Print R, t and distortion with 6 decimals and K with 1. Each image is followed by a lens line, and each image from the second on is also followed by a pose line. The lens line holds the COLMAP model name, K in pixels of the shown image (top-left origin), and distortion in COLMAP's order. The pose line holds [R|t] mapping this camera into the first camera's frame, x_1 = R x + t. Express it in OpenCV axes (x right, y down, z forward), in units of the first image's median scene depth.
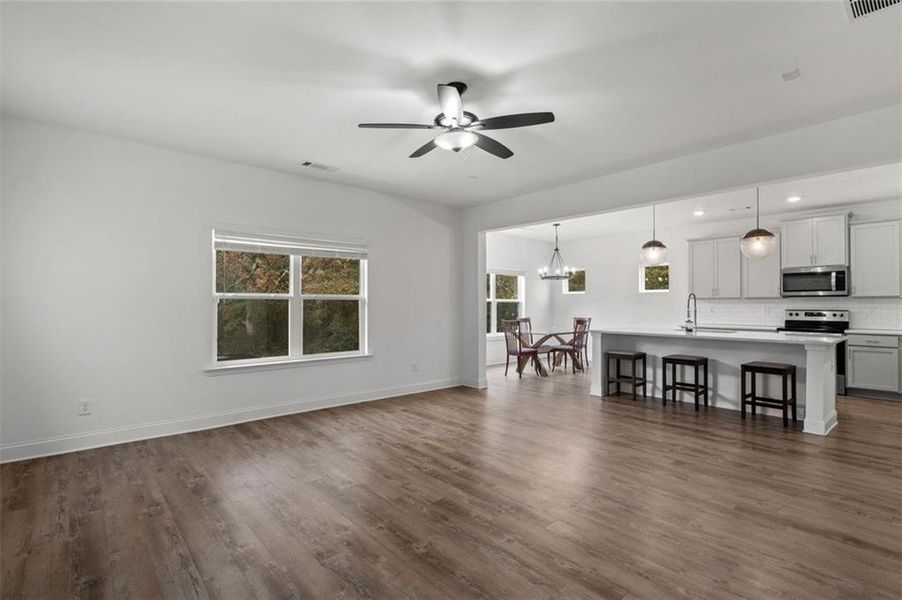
lens RADIAL K [[430.1, 0, 451.9], [0, 430.1, 286.5], [0, 0, 1]] dist [0.000078, 0.000006]
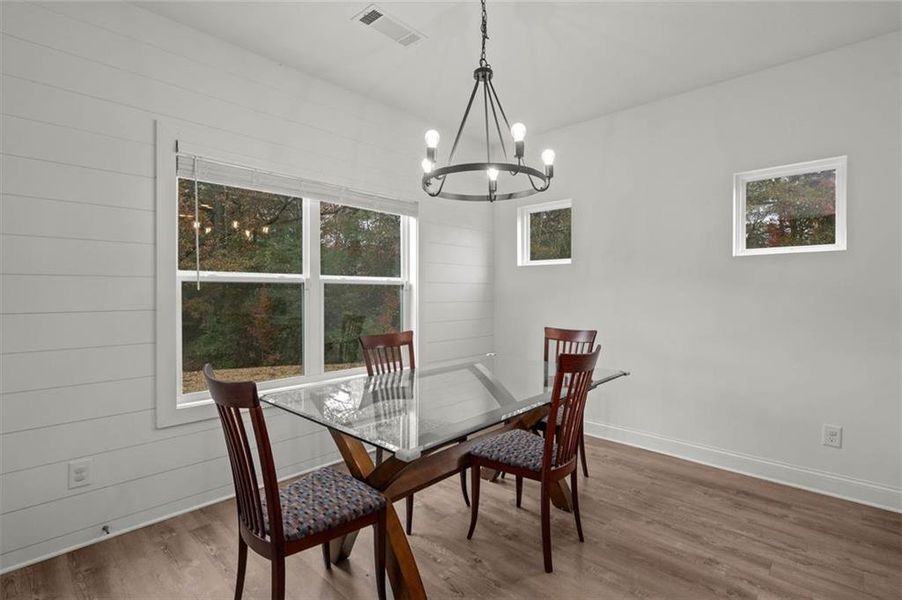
lens RADIAL K [[430.1, 0, 451.9], [0, 430.1, 286.5], [0, 0, 1]] dist [0.000078, 0.000006]
pose [[0.997216, -0.001442, 0.074557, 0.184200], [-0.001154, 0.999395, 0.034768, 0.026782], [-0.074562, -0.034758, 0.996610, 0.669030]]
